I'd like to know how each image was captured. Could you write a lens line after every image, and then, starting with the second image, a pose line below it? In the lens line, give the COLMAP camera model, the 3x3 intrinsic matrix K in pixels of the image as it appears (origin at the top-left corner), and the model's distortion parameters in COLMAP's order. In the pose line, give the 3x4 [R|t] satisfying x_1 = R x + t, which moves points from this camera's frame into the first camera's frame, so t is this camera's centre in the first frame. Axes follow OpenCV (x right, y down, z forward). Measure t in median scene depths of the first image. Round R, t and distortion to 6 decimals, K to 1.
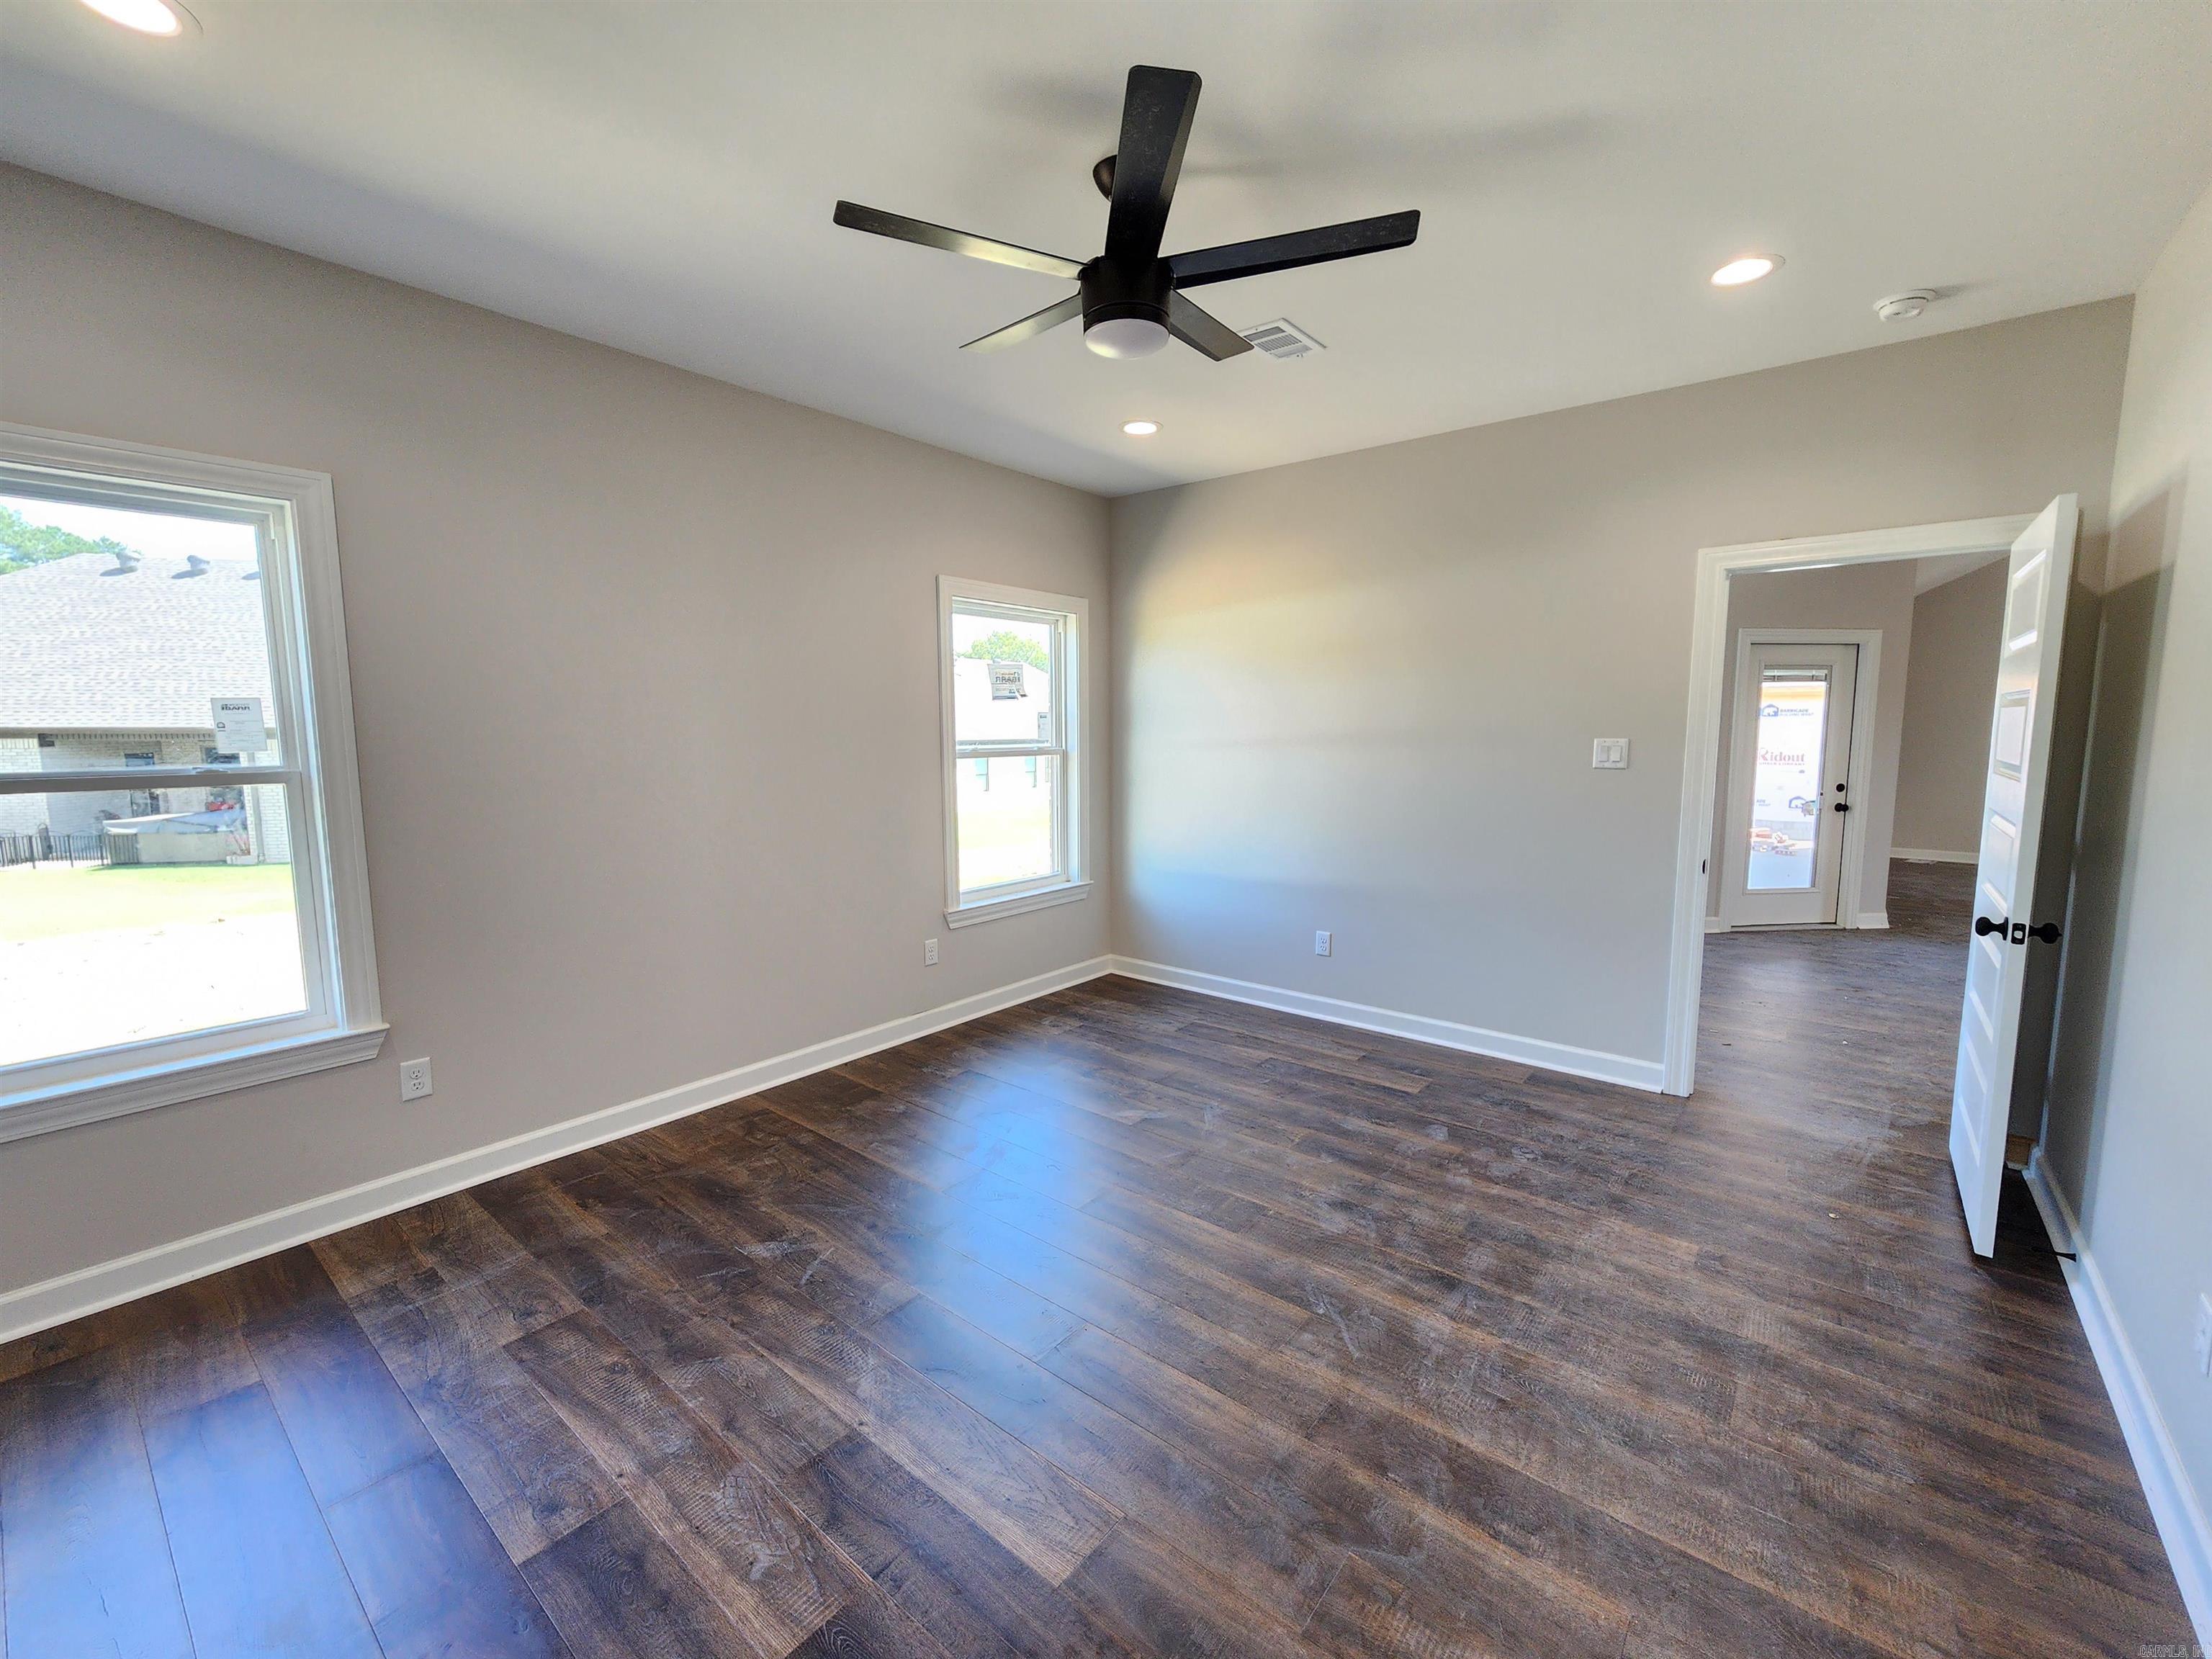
lens RADIAL K [[915.2, 0, 1120.5], [0, 915.2, 825.4], [0, 0, 1]] dist [0.001037, 0.000251]
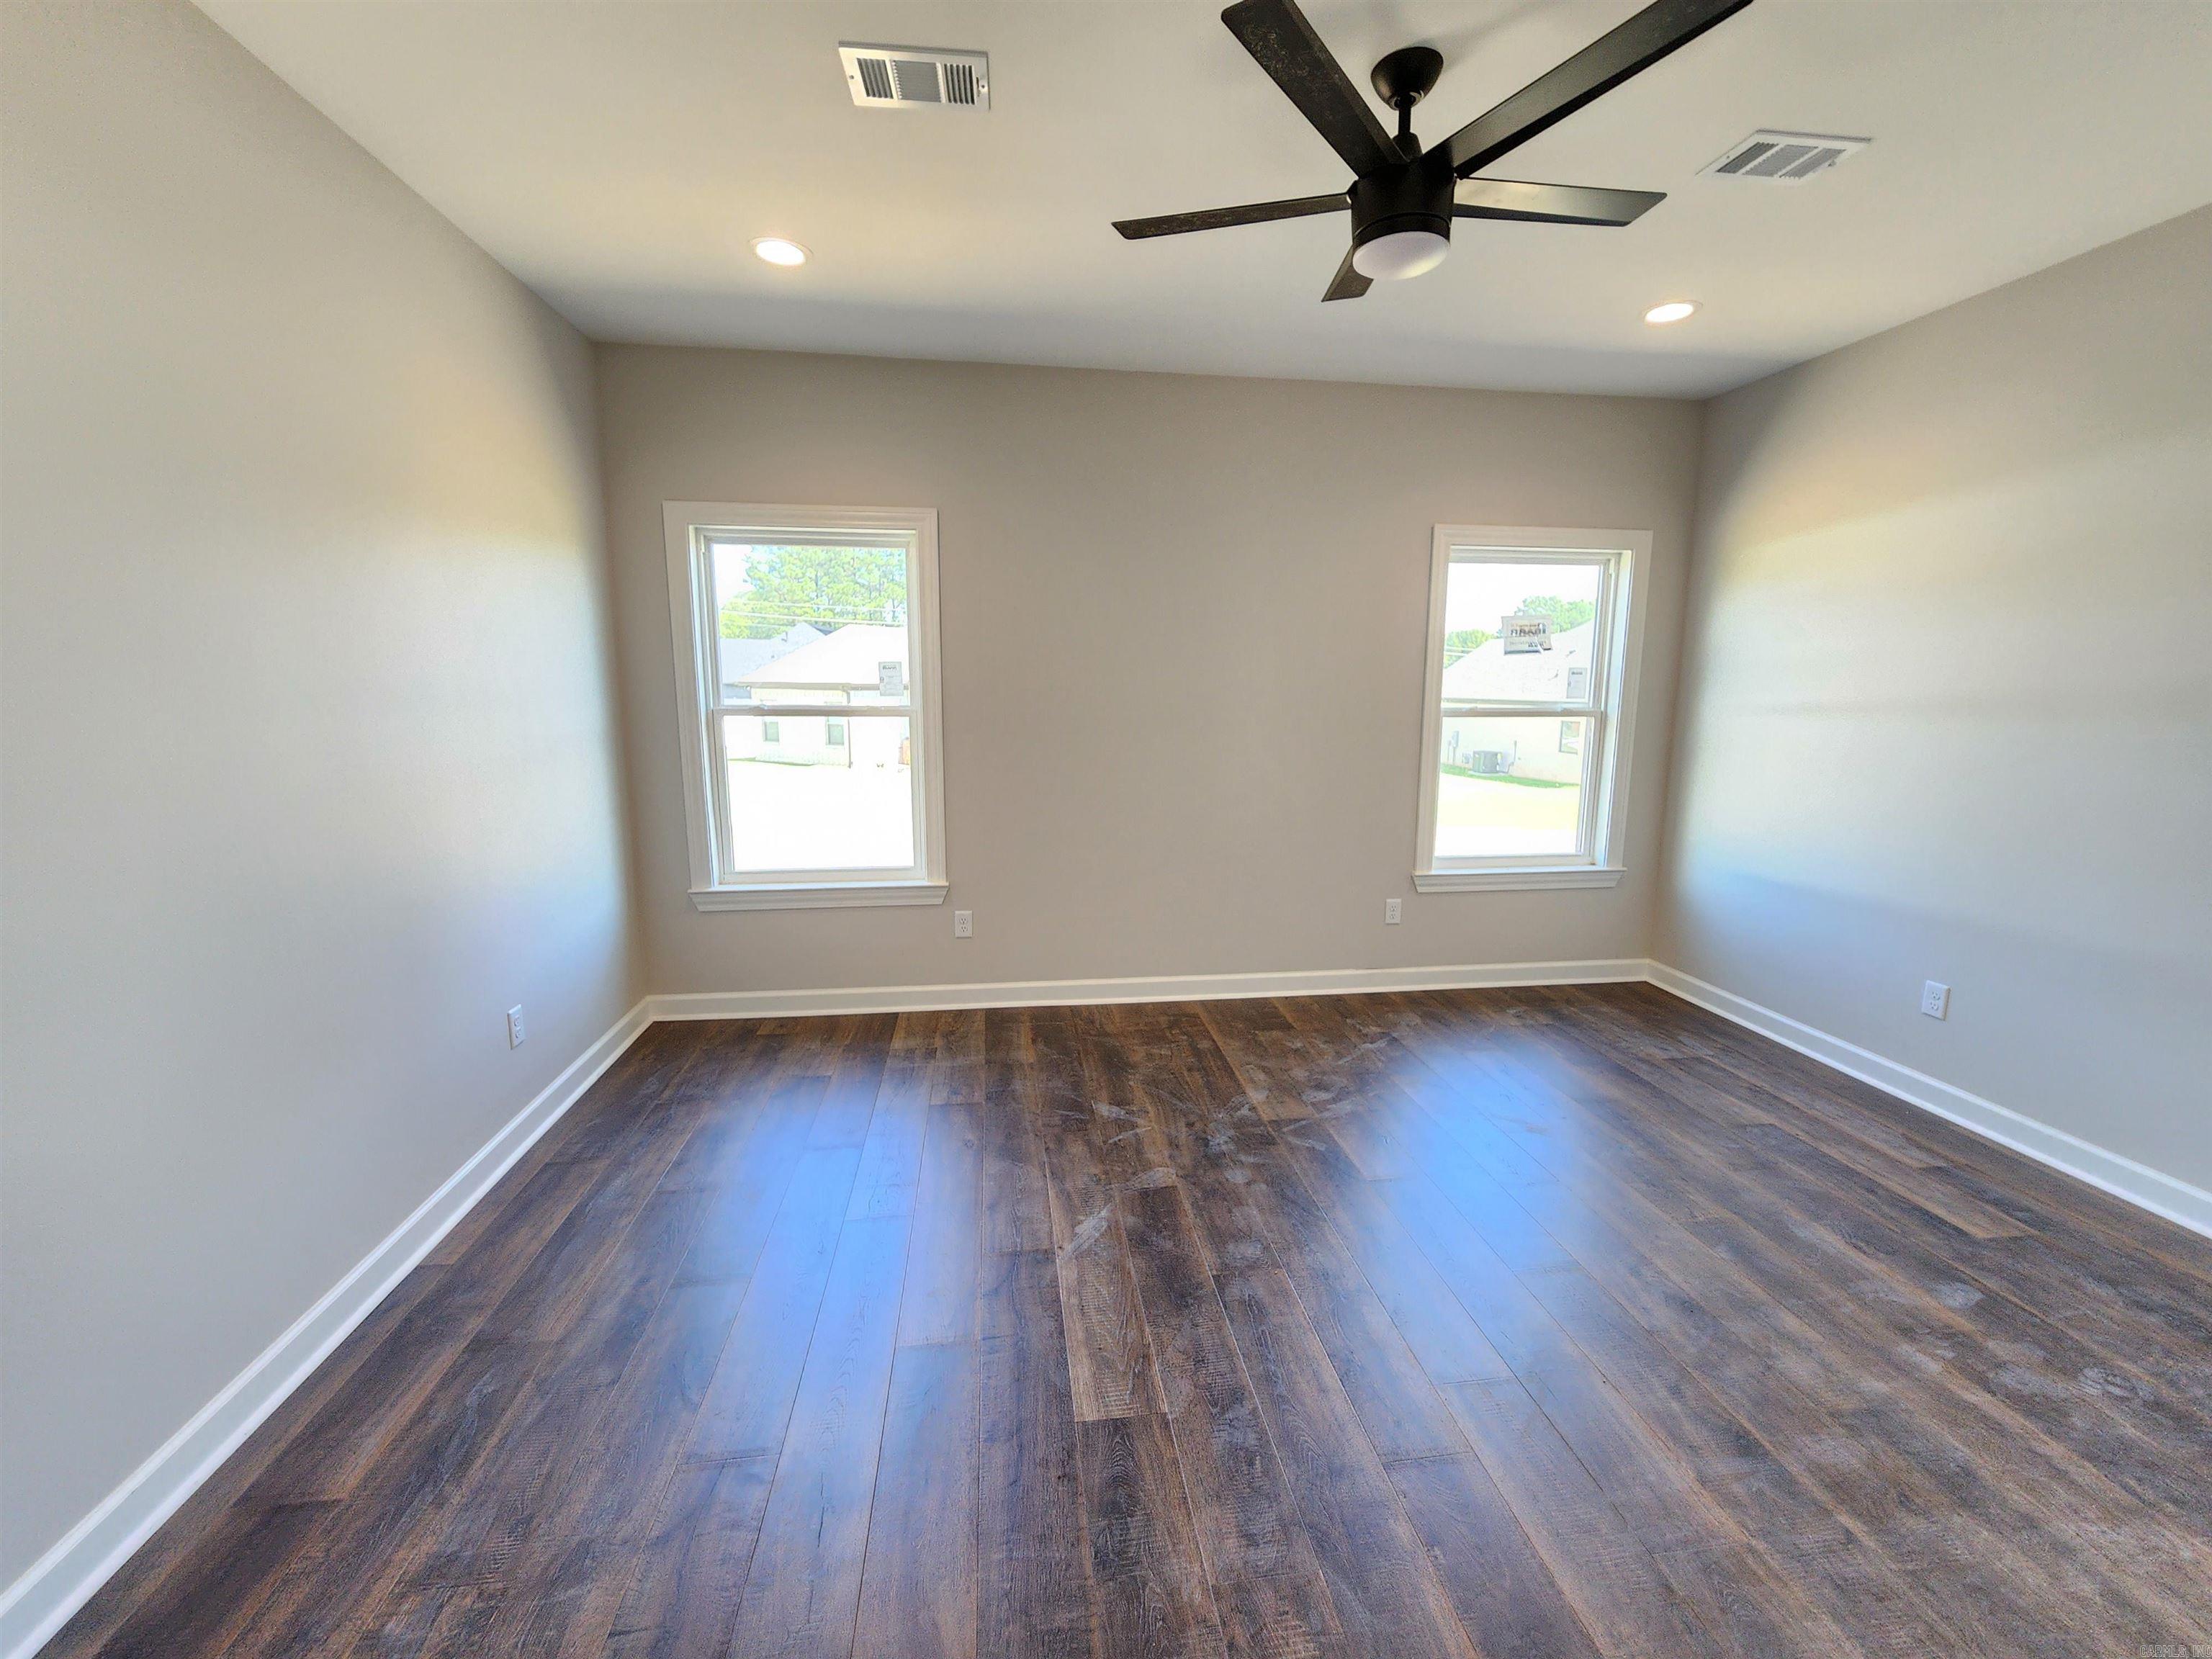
lens RADIAL K [[915.2, 0, 1102.9], [0, 915.2, 824.1], [0, 0, 1]] dist [0.001037, 0.000251]
pose [[0.721975, 0.109338, -0.683226, 0.339573], [-0.080612, 0.994003, 0.073889, -0.005944], [0.687208, 0.001730, 0.726459, 0.090060]]
